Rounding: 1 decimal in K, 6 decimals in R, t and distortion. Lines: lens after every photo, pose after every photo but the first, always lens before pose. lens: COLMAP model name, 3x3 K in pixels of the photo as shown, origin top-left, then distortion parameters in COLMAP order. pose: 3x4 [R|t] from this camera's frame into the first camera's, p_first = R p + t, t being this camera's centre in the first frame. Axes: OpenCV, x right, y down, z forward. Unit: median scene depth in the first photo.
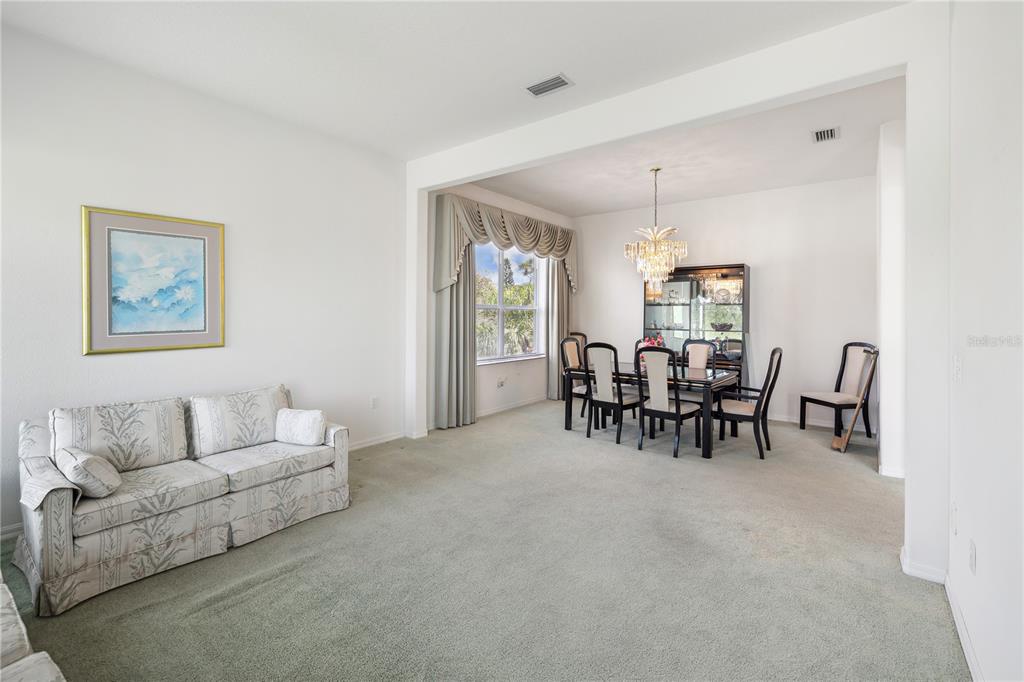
lens RADIAL K [[440.1, 0, 507.7], [0, 440.1, 334.4], [0, 0, 1]] dist [0.014244, 0.000126]
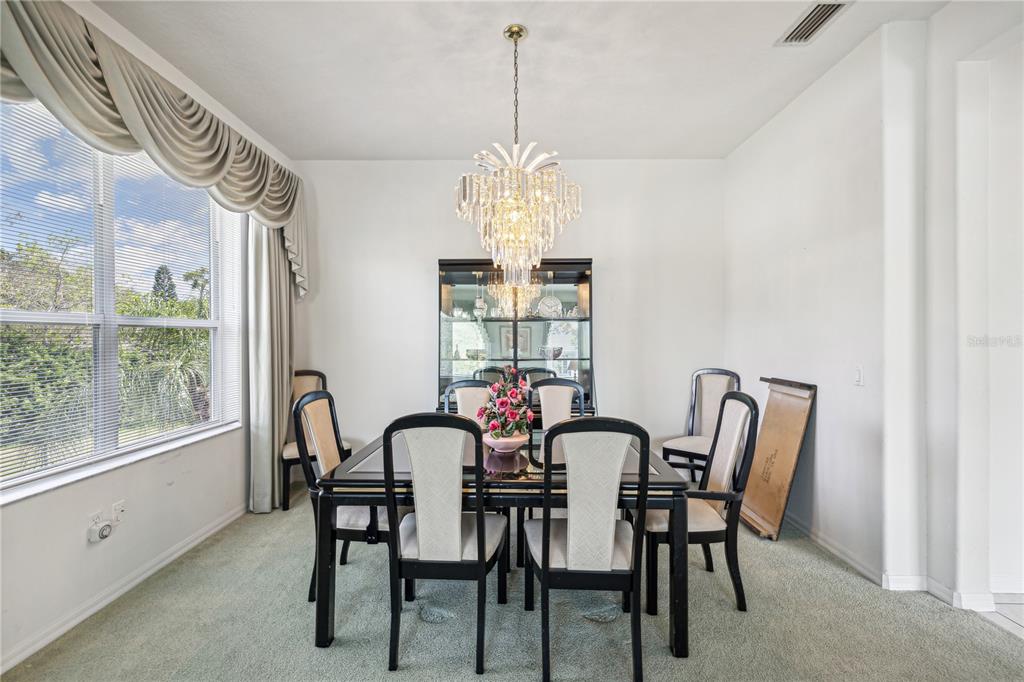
lens RADIAL K [[440.1, 0, 507.7], [0, 440.1, 334.4], [0, 0, 1]] dist [0.014244, 0.000126]
pose [[0.793974, -0.007137, 0.607910, 0.025470], [0.037321, 0.998617, -0.037021, -0.021299], [-0.606805, 0.052082, 0.793142, 0.468957]]
